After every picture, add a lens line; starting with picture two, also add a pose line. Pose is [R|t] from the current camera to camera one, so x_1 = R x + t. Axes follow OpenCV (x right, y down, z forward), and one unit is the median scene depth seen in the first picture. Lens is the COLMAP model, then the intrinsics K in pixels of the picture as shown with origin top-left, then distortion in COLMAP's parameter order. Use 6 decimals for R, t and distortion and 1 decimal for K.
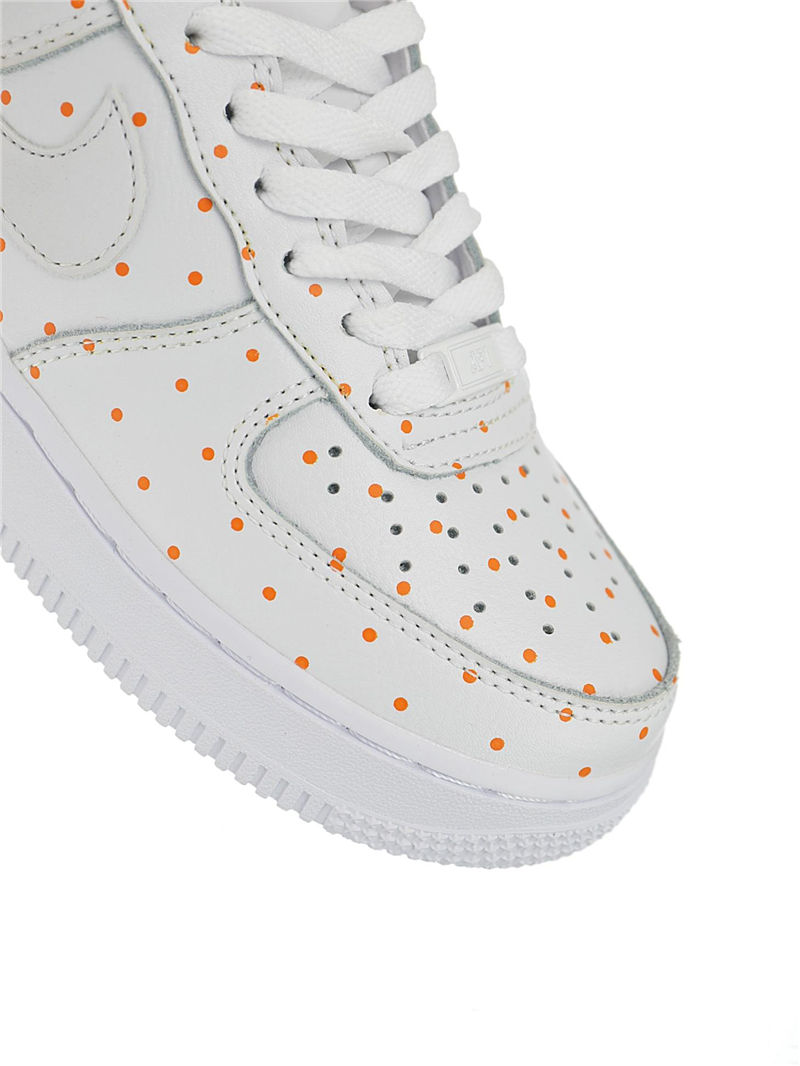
lens RADIAL K [[1693.9, 0, 400.1], [0, 1693.9, 533.0], [0, 0, 1]] dist [0.000938, 0.000000]
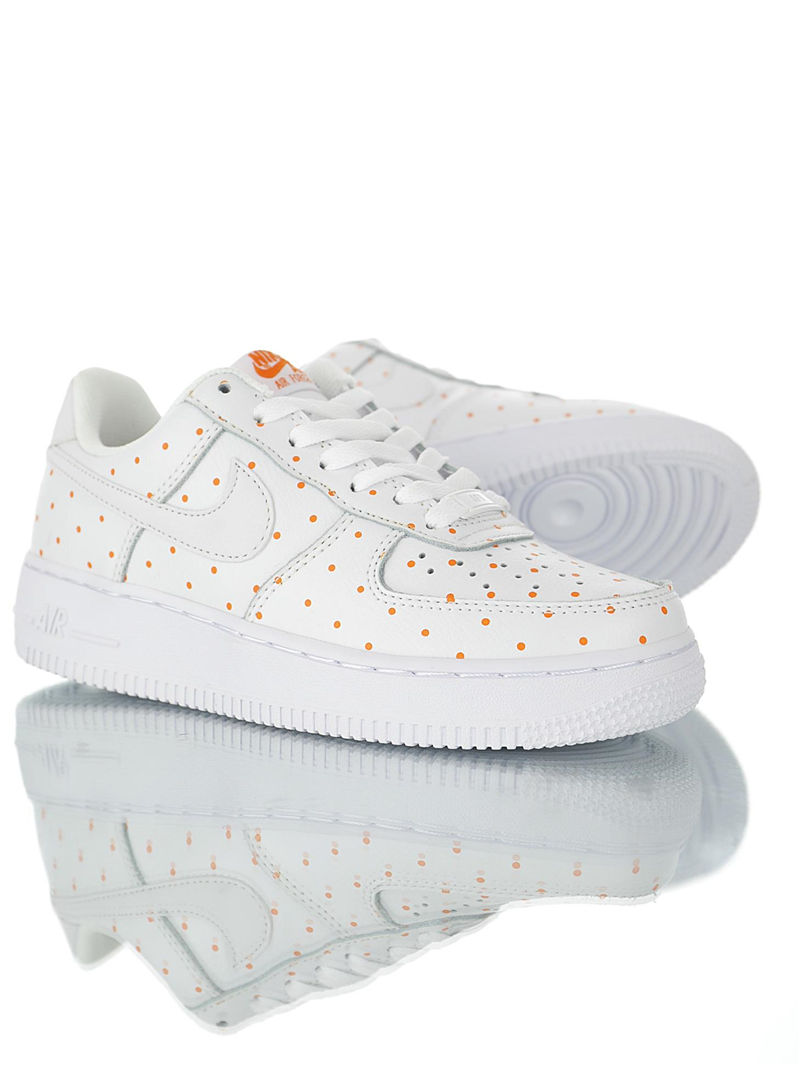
lens RADIAL K [[1693.9, 0, 398.3], [0, 1693.9, 533.7], [0, 0, 1]] dist [0.000938, 0.000000]
pose [[0.872412, -0.485806, 0.053754, -0.145915], [0.442097, 0.737414, -0.510657, 0.842161], [0.208442, 0.469268, 0.858102, -0.558271]]
